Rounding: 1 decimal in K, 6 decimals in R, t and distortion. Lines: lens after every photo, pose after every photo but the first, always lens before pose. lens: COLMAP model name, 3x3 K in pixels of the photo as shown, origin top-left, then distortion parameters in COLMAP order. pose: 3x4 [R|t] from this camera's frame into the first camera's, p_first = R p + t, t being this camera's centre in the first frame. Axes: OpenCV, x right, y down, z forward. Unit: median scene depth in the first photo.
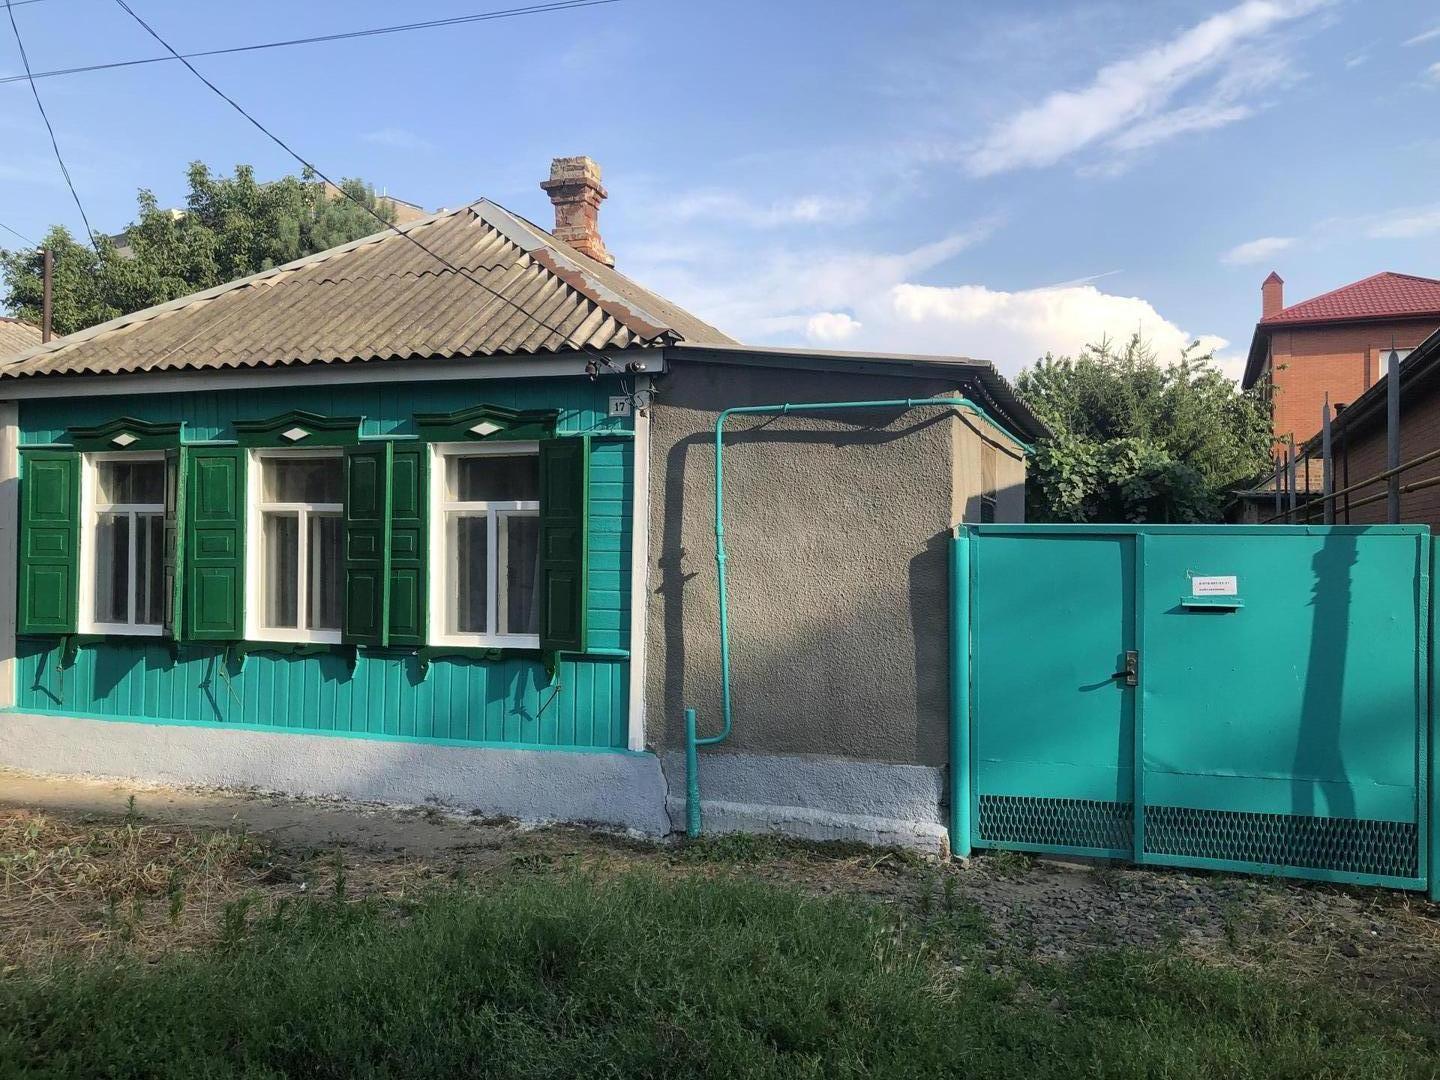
lens RADIAL K [[1216.7, 0, 715.2], [0, 1216.7, 540.3], [0, 0, 1]] dist [0.069097, 0.000365]
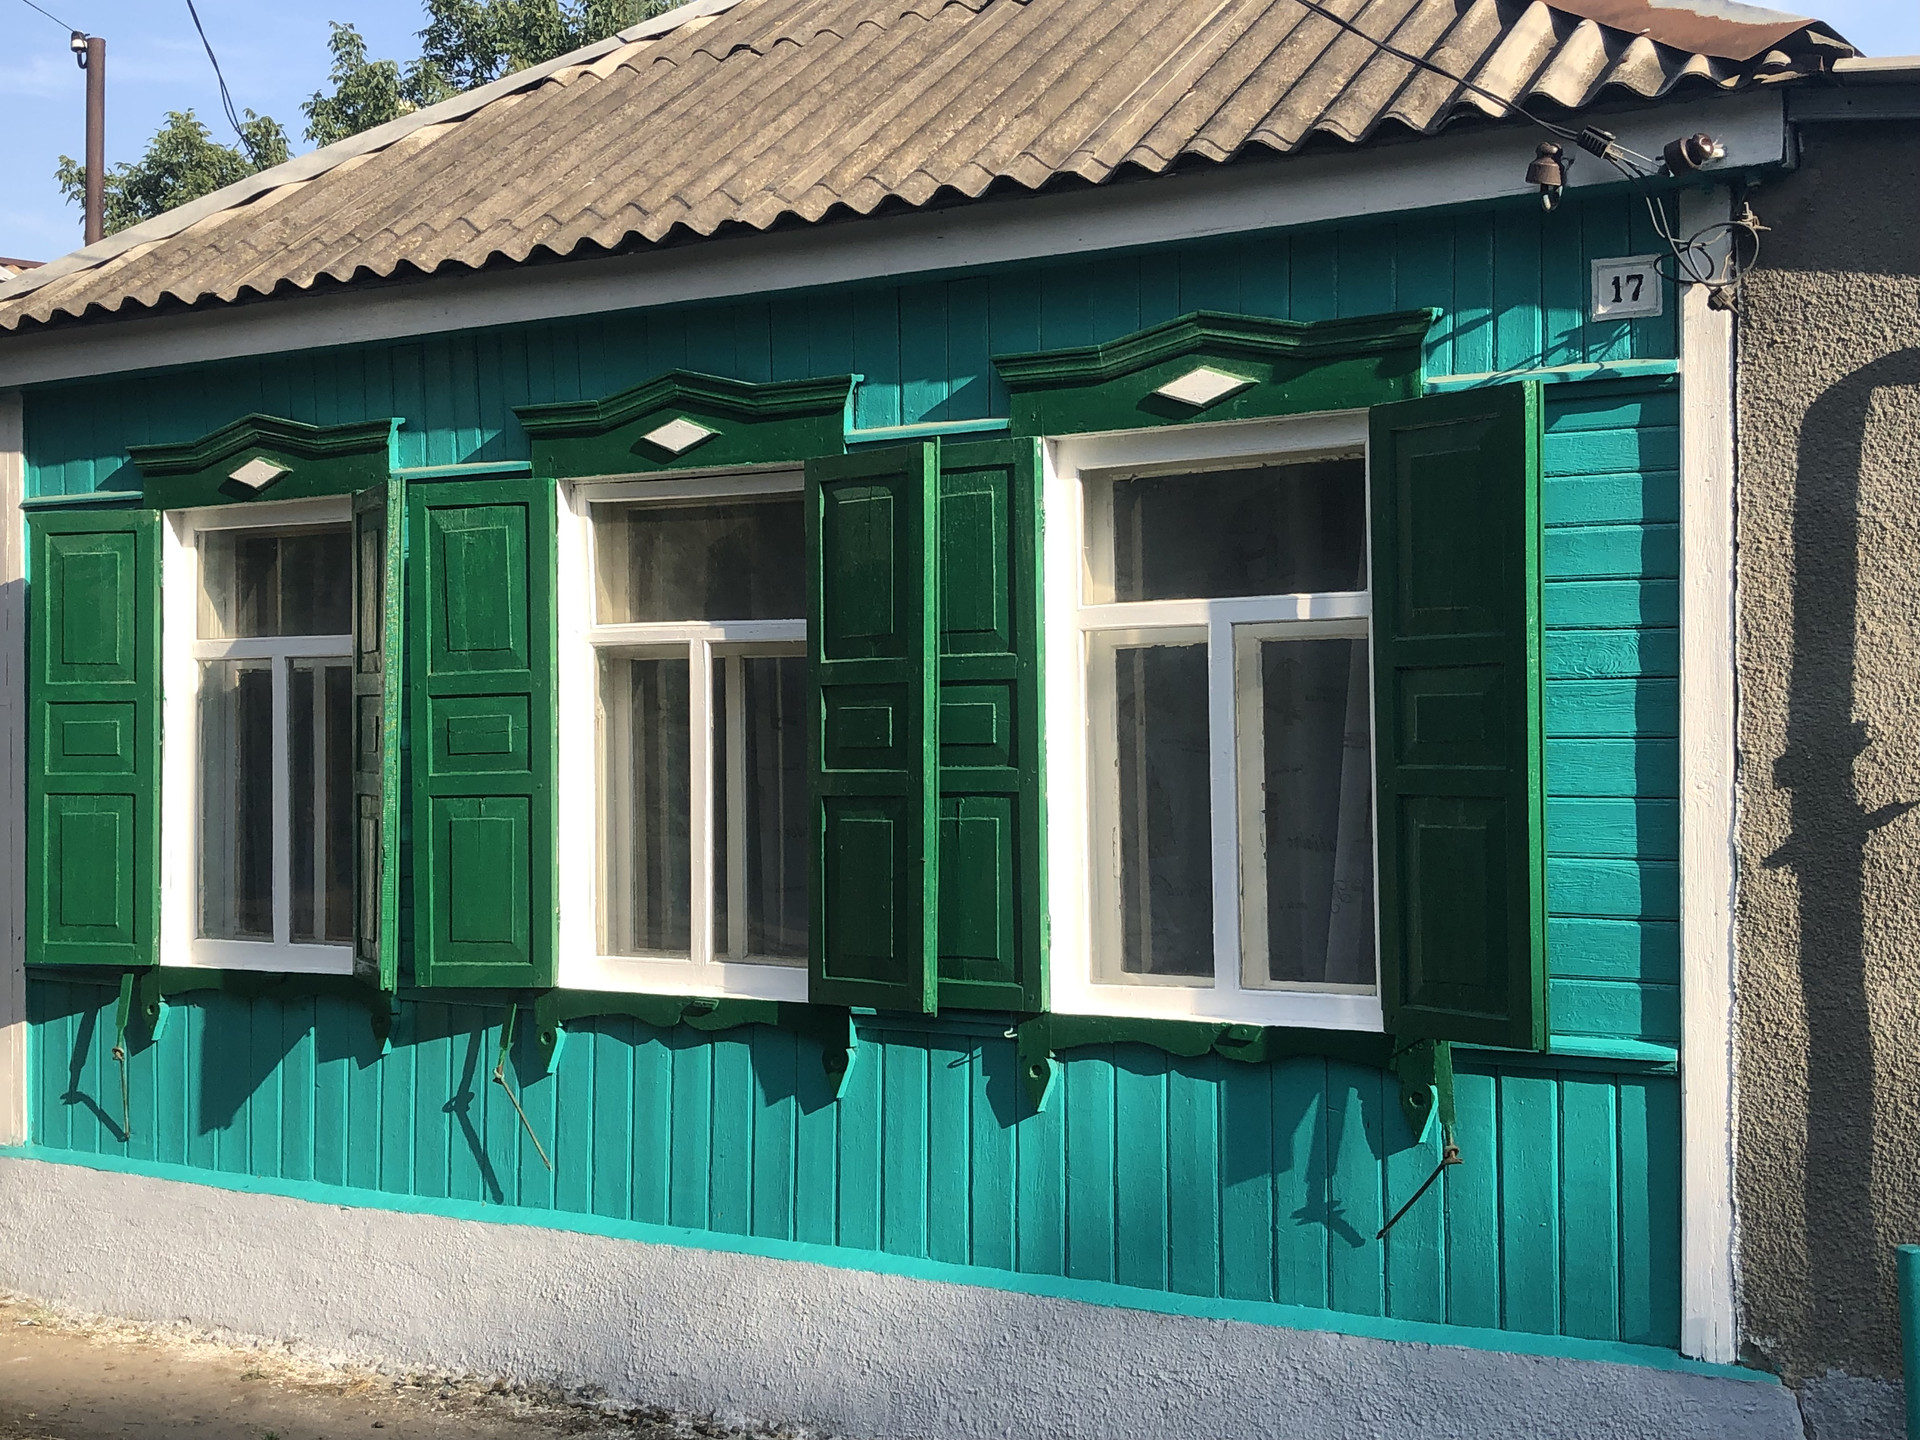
lens RADIAL K [[2409.1, 0, 965.9], [0, 2409.1, 734.0], [0, 0, 1]] dist [0.202476, 0.000000]
pose [[0.981312, -0.015145, -0.191825, -0.119381], [0.015249, 0.999883, -0.000932, 0.006038], [0.191817, -0.002011, 0.981429, 0.303269]]
